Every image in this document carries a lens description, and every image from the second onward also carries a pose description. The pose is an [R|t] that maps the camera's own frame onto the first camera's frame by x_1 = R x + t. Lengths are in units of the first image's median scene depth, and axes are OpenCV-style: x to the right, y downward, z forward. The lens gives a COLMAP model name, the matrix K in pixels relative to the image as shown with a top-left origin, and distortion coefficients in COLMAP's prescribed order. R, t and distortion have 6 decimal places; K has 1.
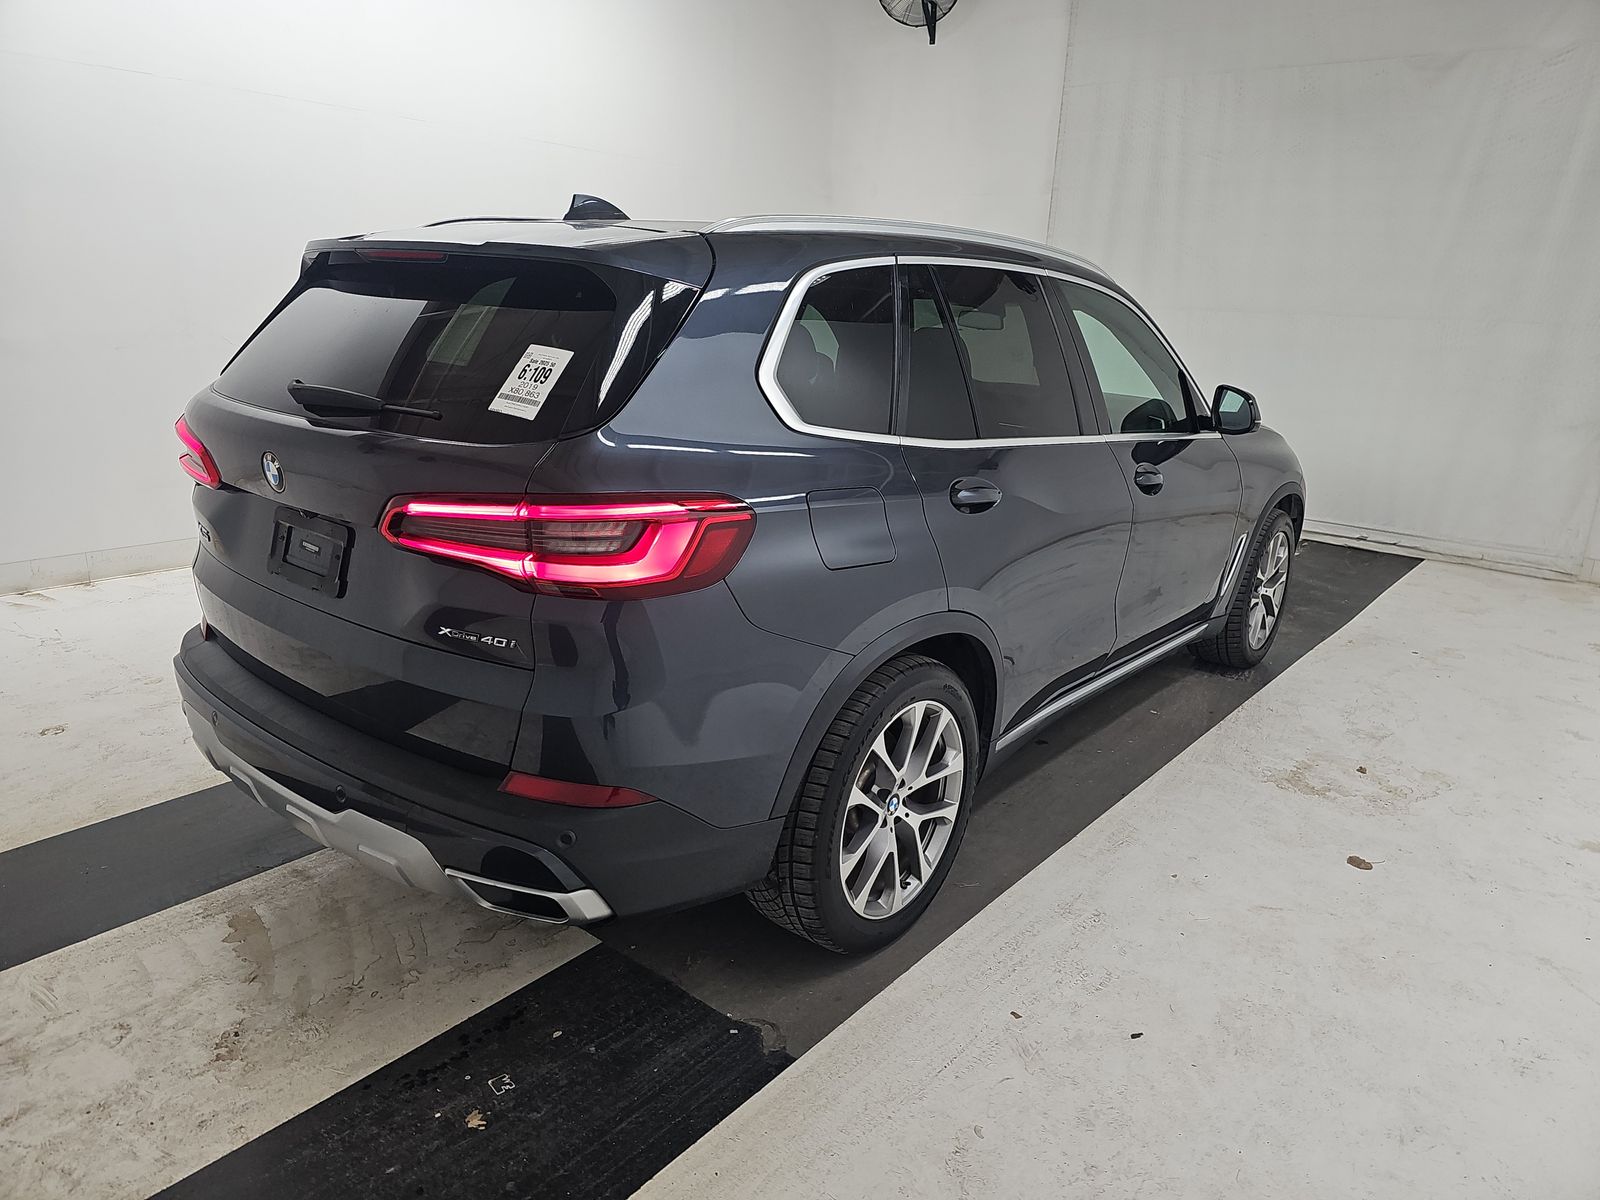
lens RADIAL K [[1054.4, 0, 811.6], [0, 1054.4, 603.2], [0, 0, 1]] dist [0.052881, -0.042706]
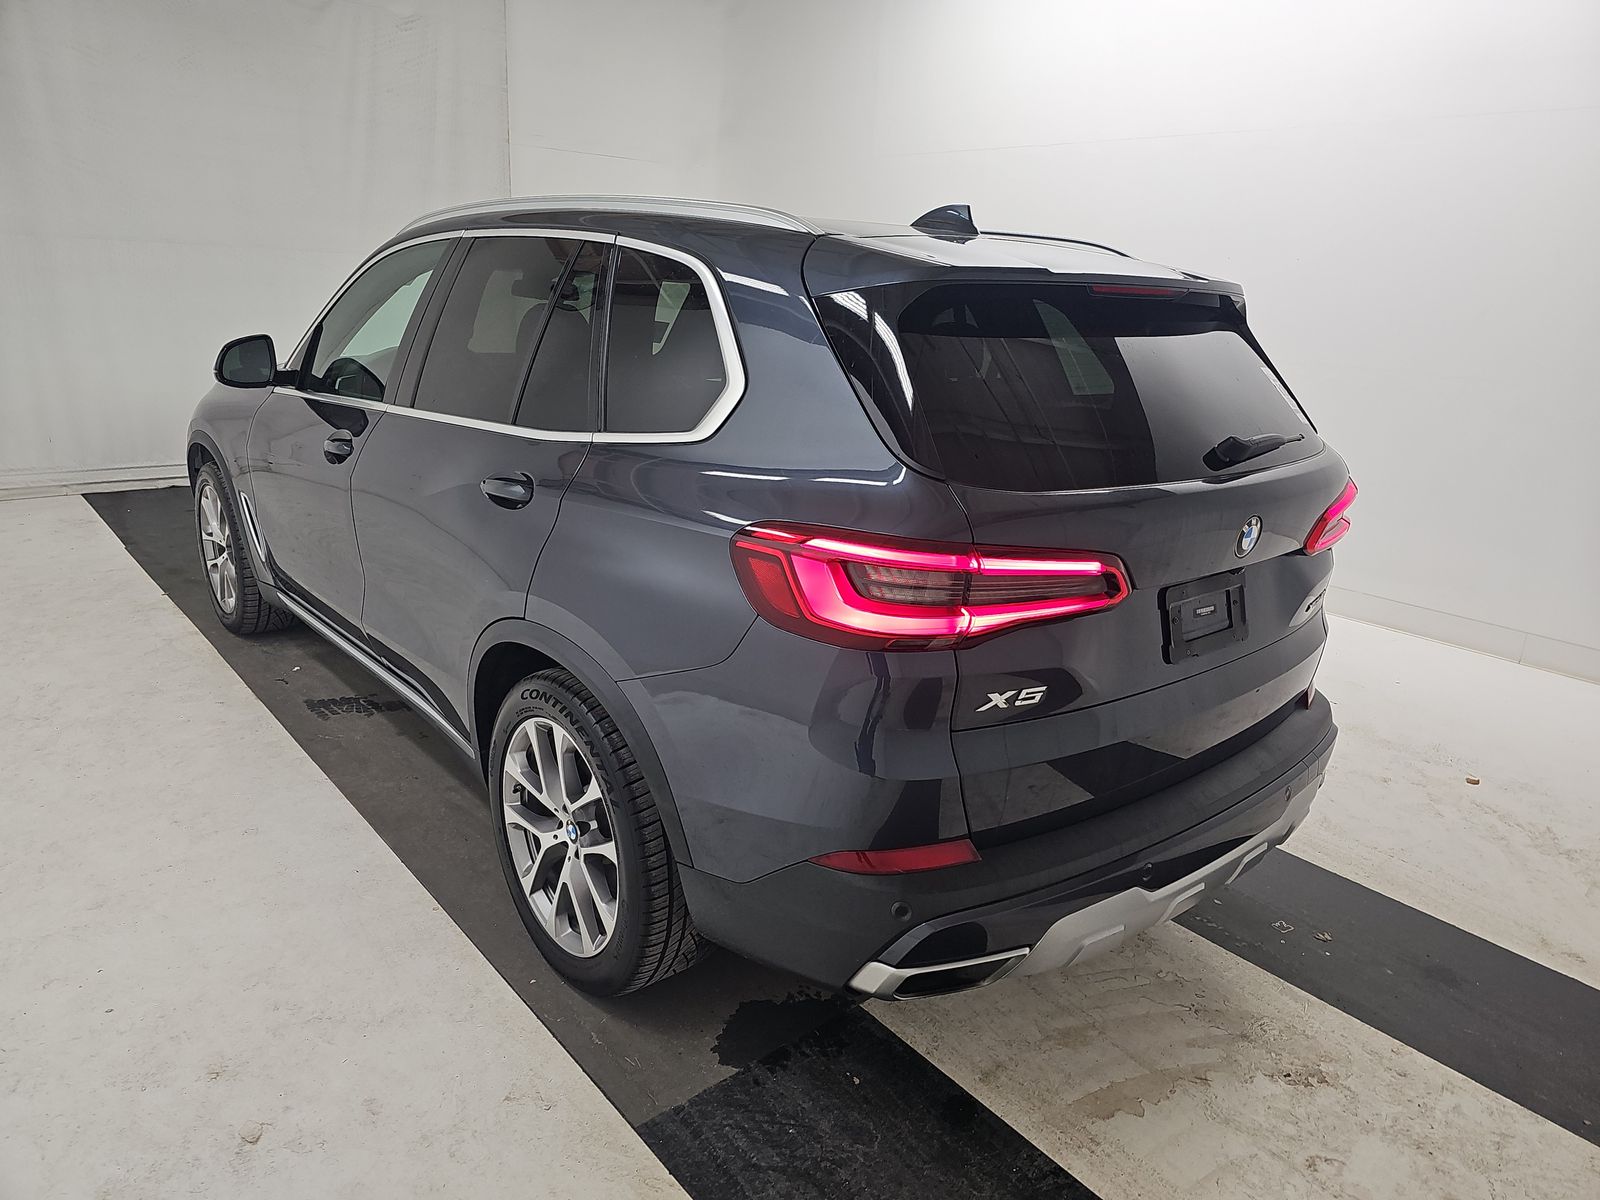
lens RADIAL K [[1054.4, 0, 811.6], [0, 1054.4, 603.2], [0, 0, 1]] dist [0.052881, -0.042706]
pose [[0.180263, -0.325316, 0.928264, -1.427354], [0.233226, 0.930948, 0.280965, -0.411442], [-0.955568, 0.165848, 0.243688, 1.116726]]
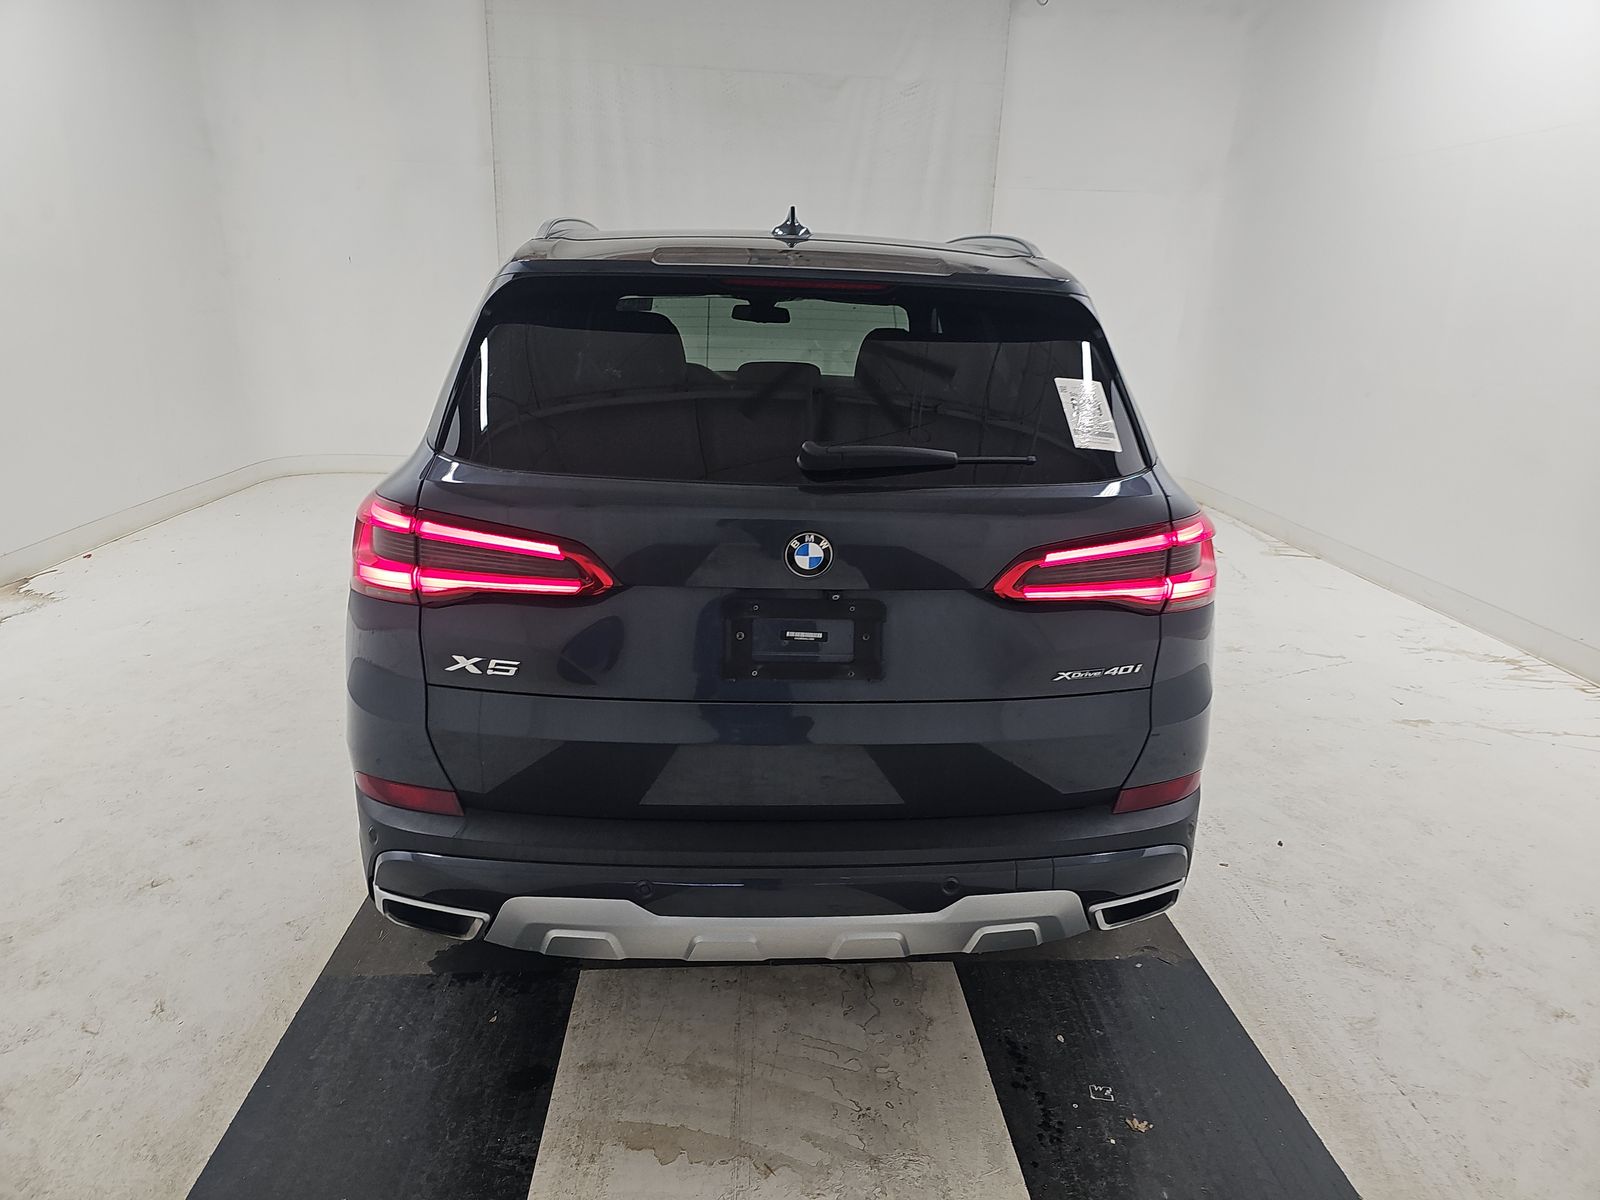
lens RADIAL K [[1054.4, 0, 811.6], [0, 1054.4, 603.2], [0, 0, 1]] dist [0.052881, -0.042706]
pose [[0.727293, -0.213370, 0.652318, -1.020899], [0.190230, 0.975879, 0.107111, -0.169353], [-0.659438, 0.046190, 0.750339, 0.369591]]
